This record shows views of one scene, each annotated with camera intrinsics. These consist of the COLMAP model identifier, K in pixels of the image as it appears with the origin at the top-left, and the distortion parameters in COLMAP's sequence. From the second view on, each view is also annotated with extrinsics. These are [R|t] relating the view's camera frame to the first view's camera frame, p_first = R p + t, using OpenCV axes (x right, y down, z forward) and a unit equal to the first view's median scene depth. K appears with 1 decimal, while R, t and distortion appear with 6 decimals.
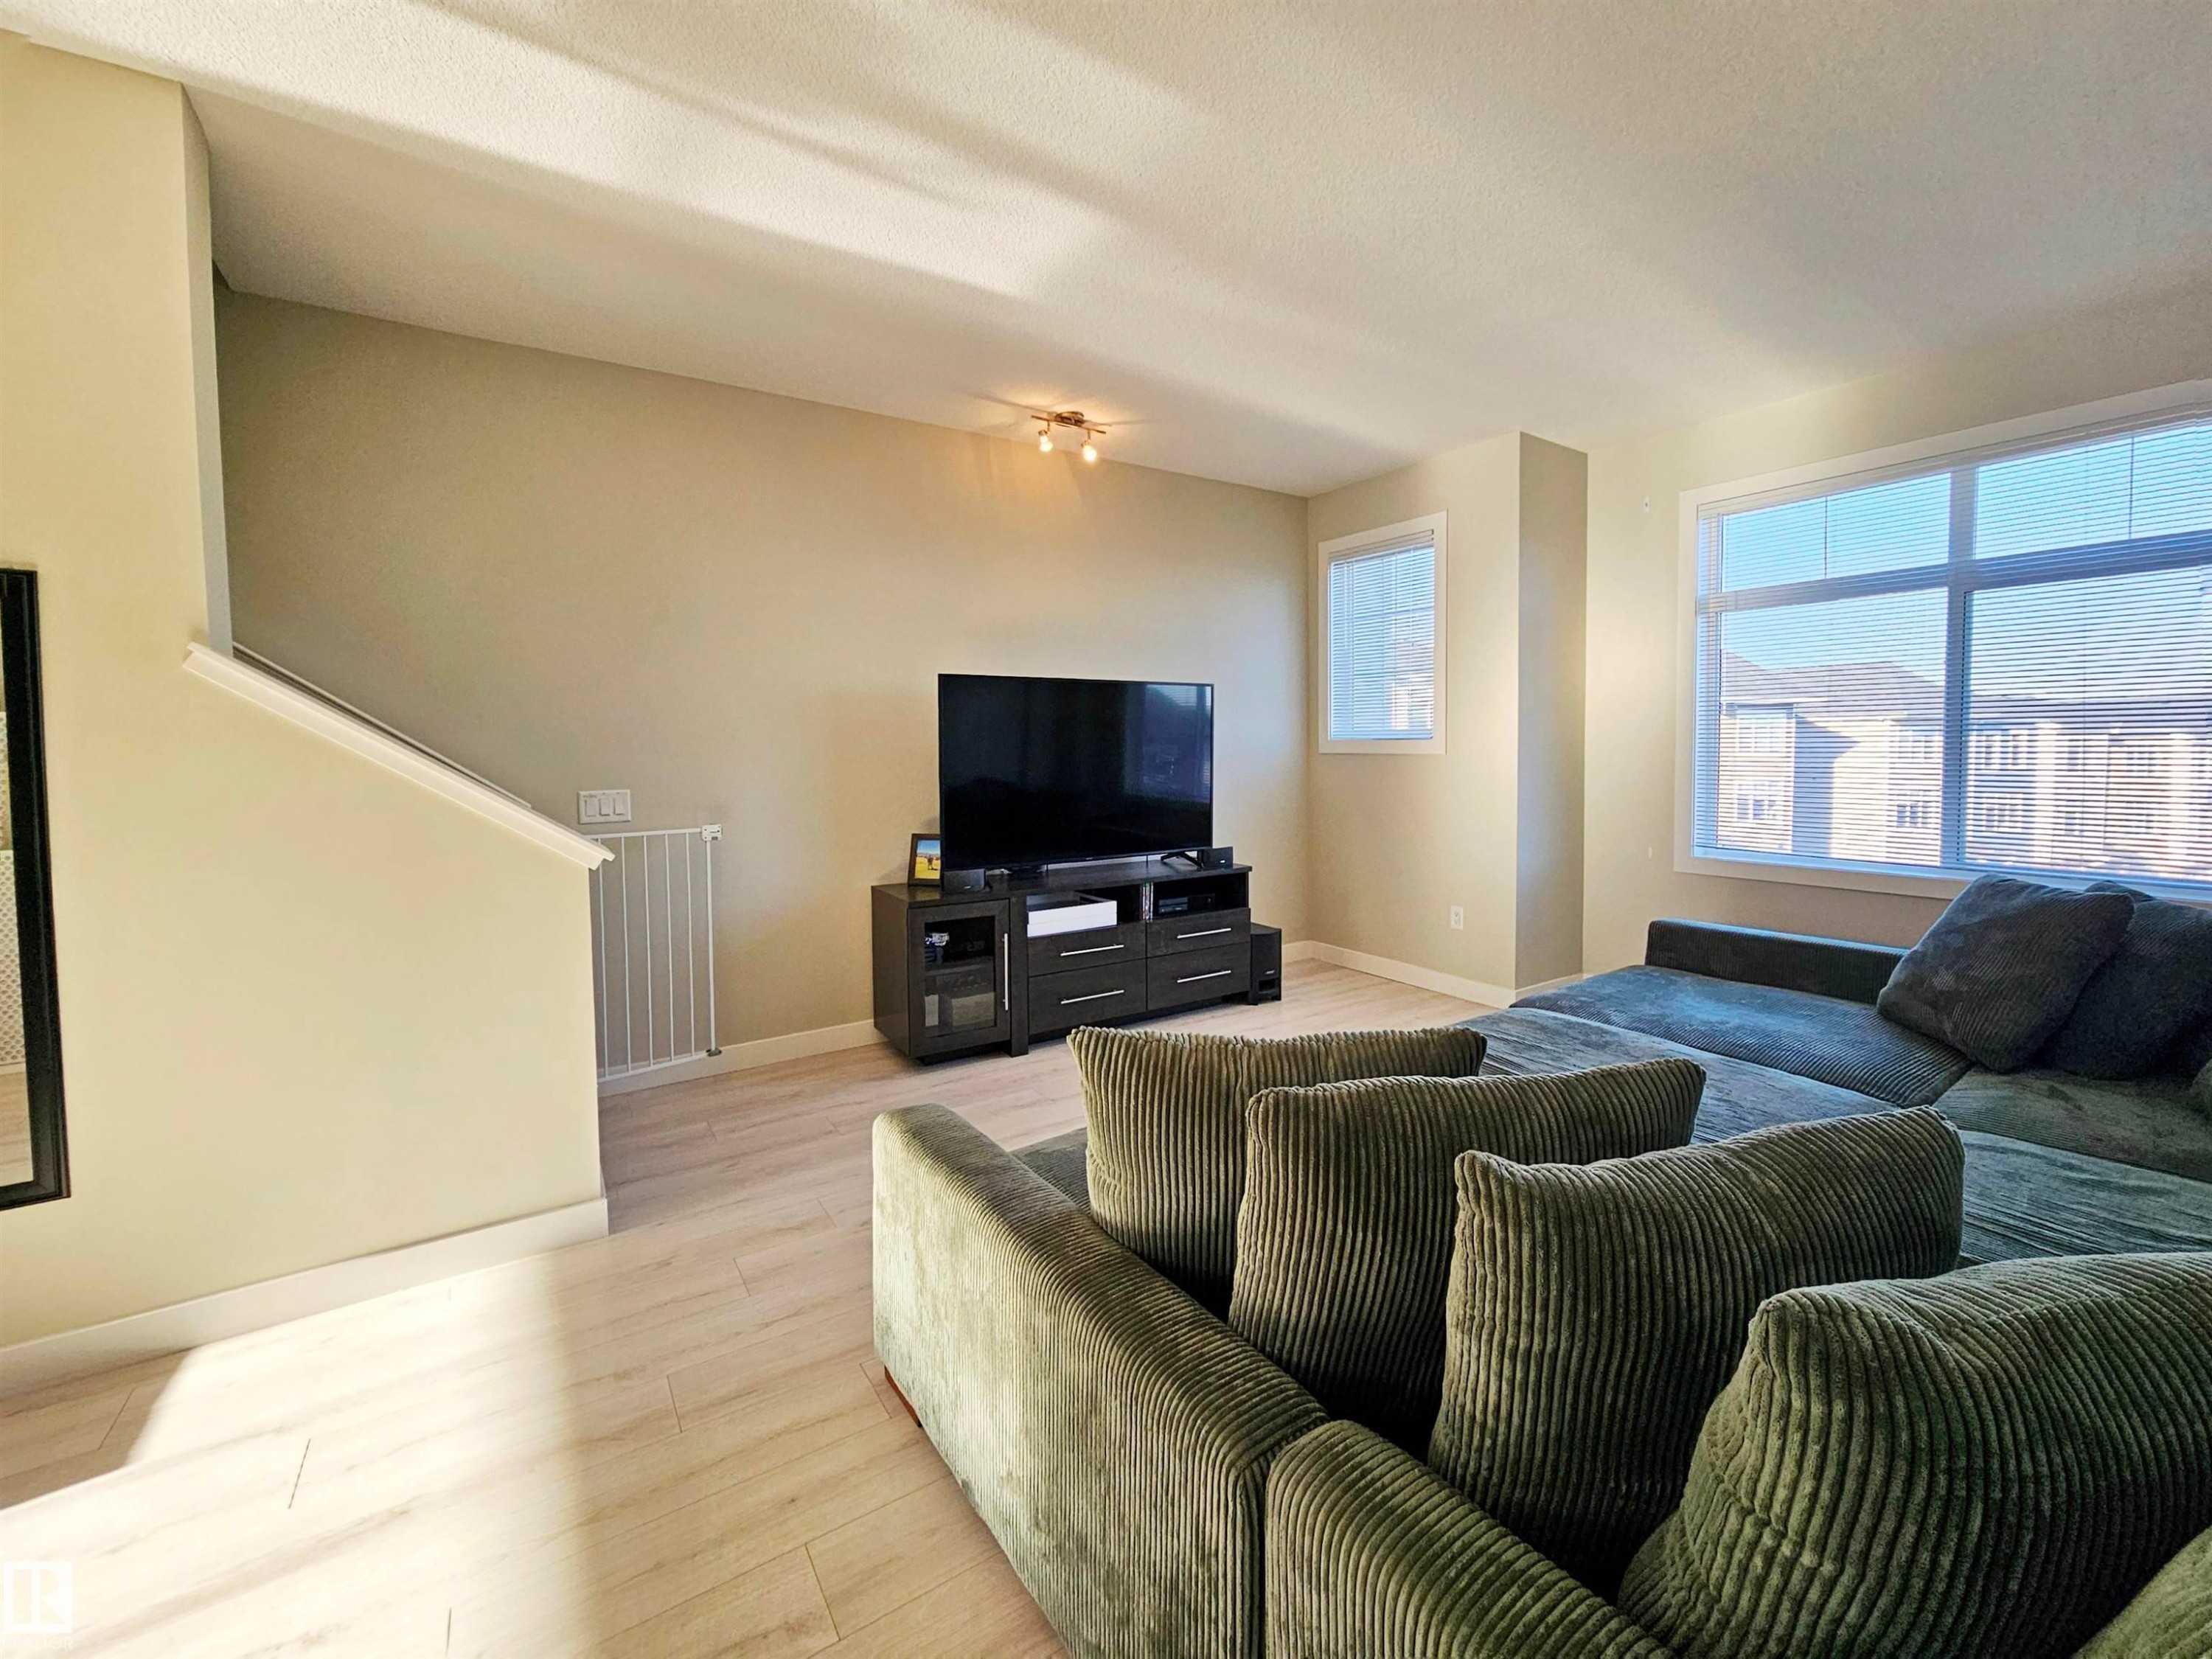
lens RADIAL K [[918.3, 0, 1138.6], [0, 918.3, 779.7], [0, 0, 1]] dist [0.011995, -0.000063]
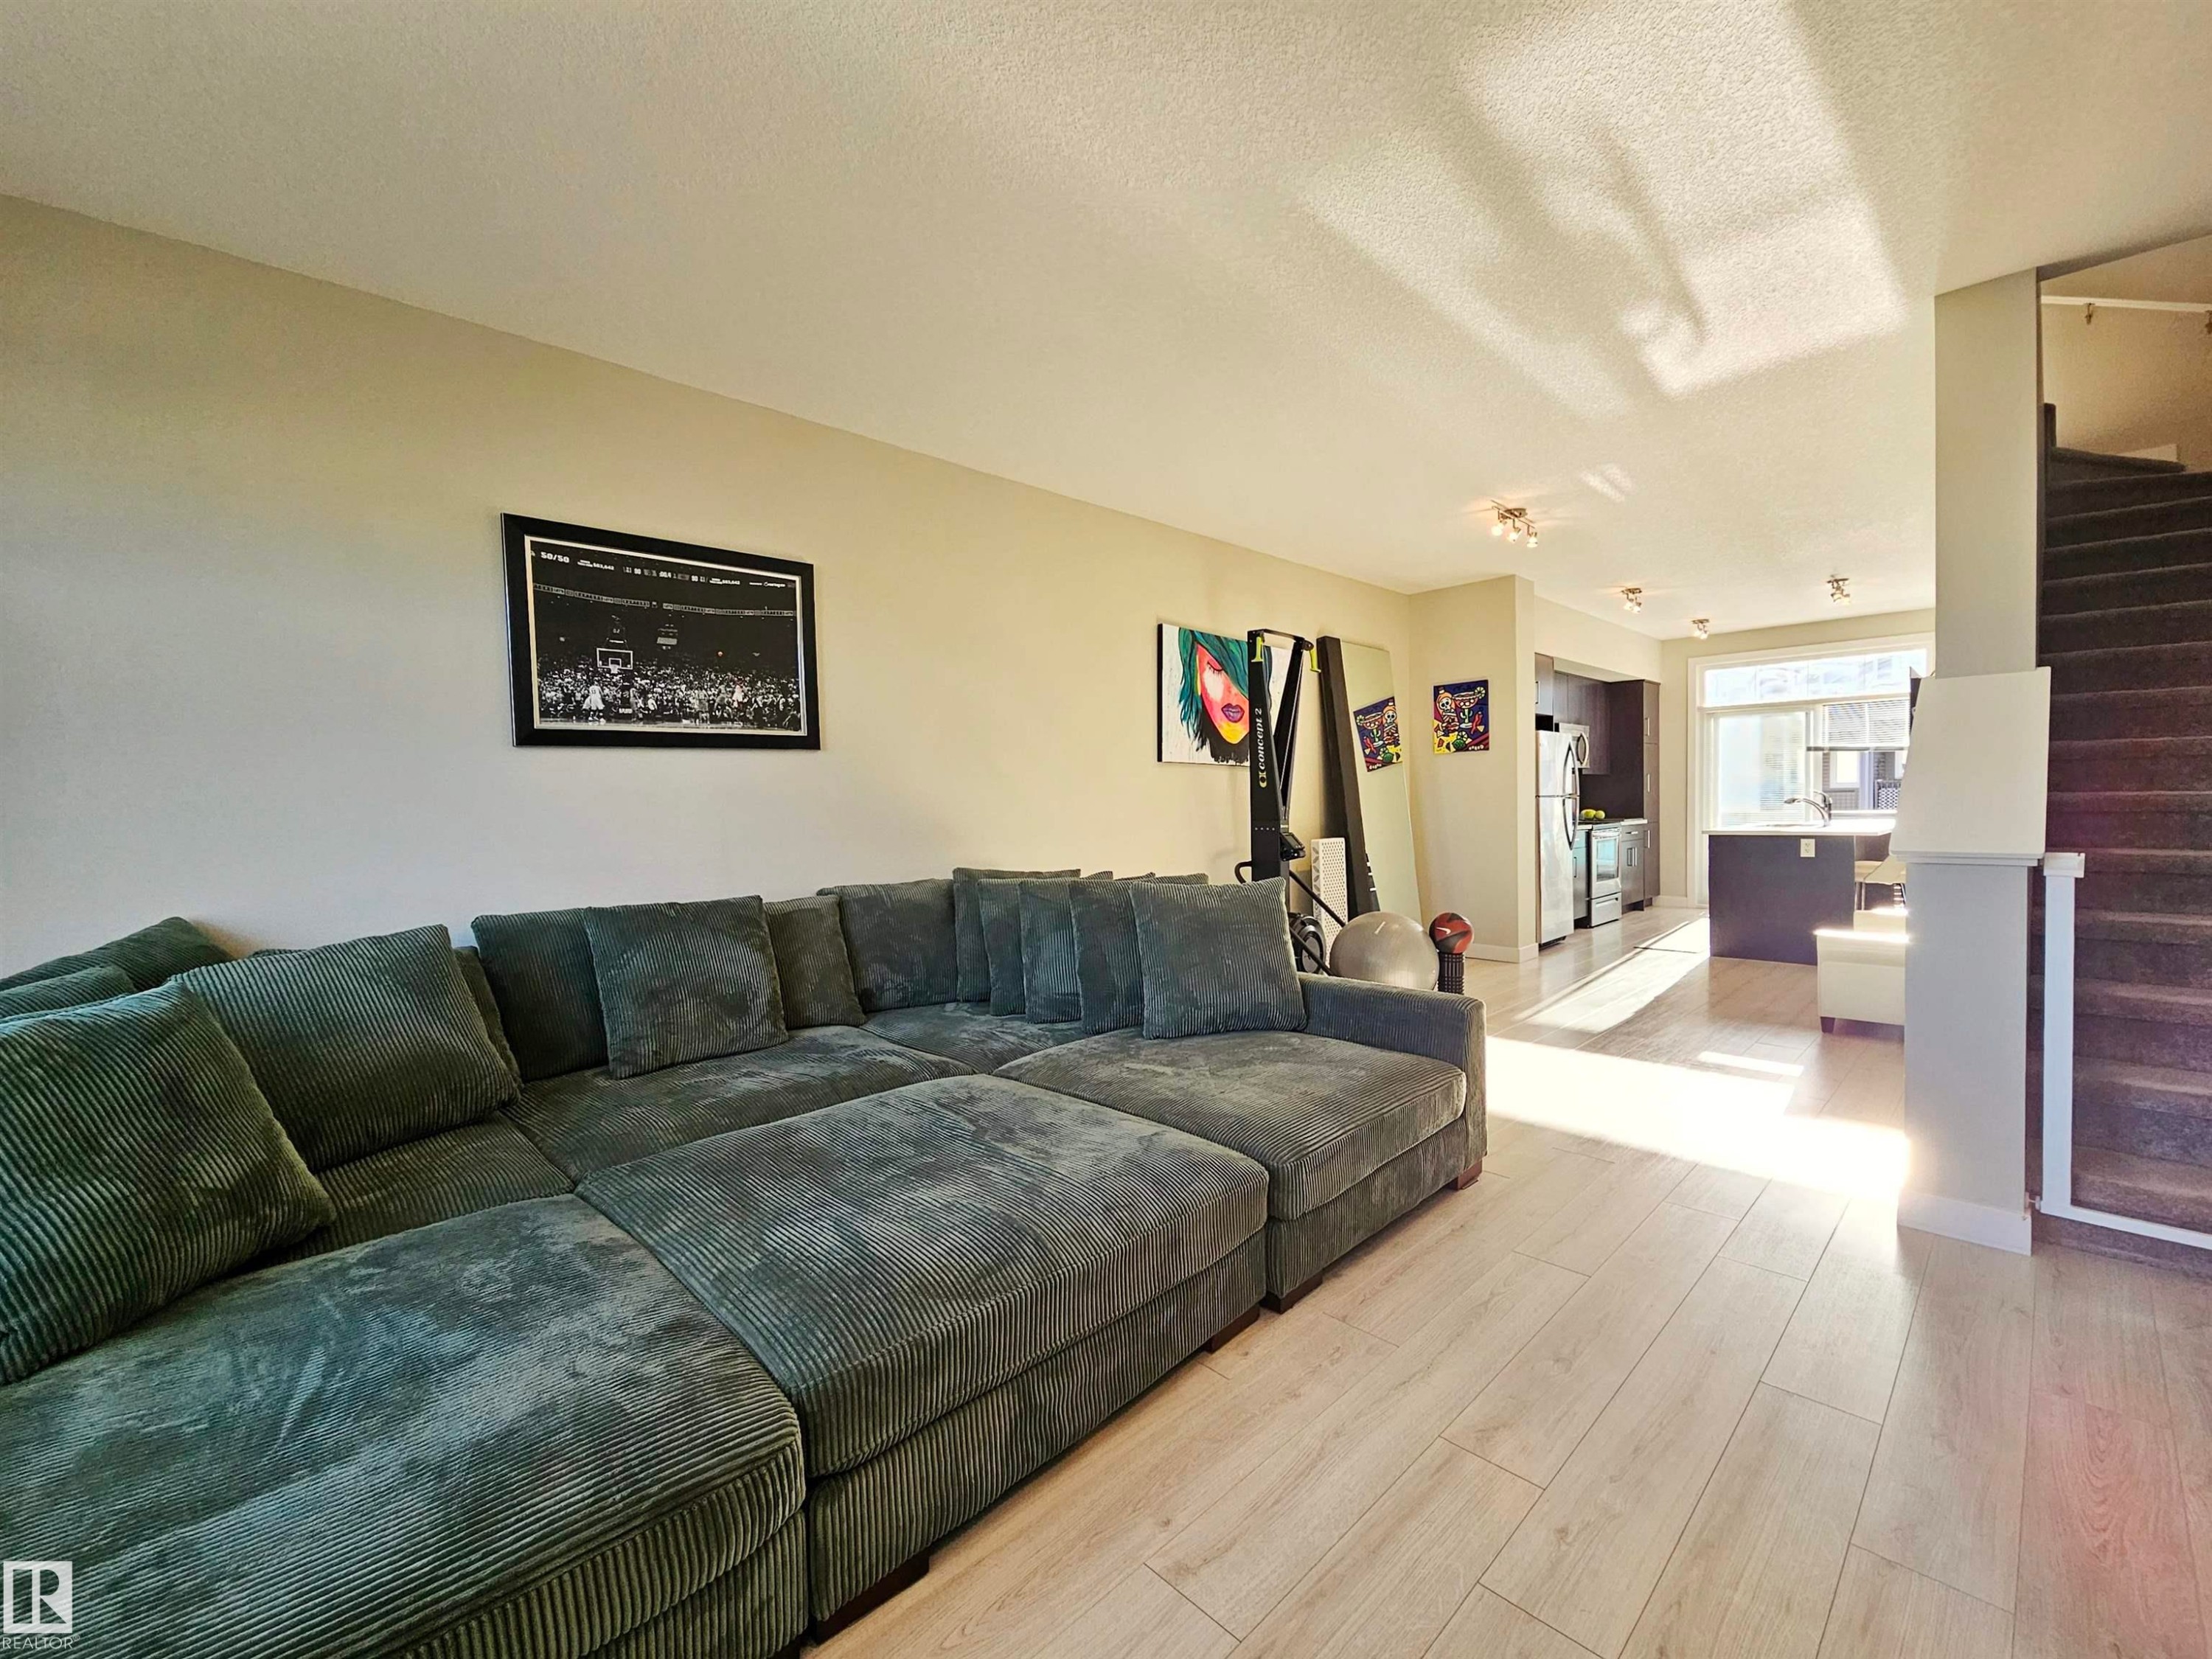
lens RADIAL K [[907.4, 0, 1123.3], [0, 907.4, 834.2], [0, 0, 1]] dist [-0.001183, -0.000237]
pose [[-0.984014, 0.034391, -0.174740, 0.298074], [0.021230, 0.996833, 0.076638, -0.019833], [0.176822, 0.071703, -0.981628, 1.269060]]
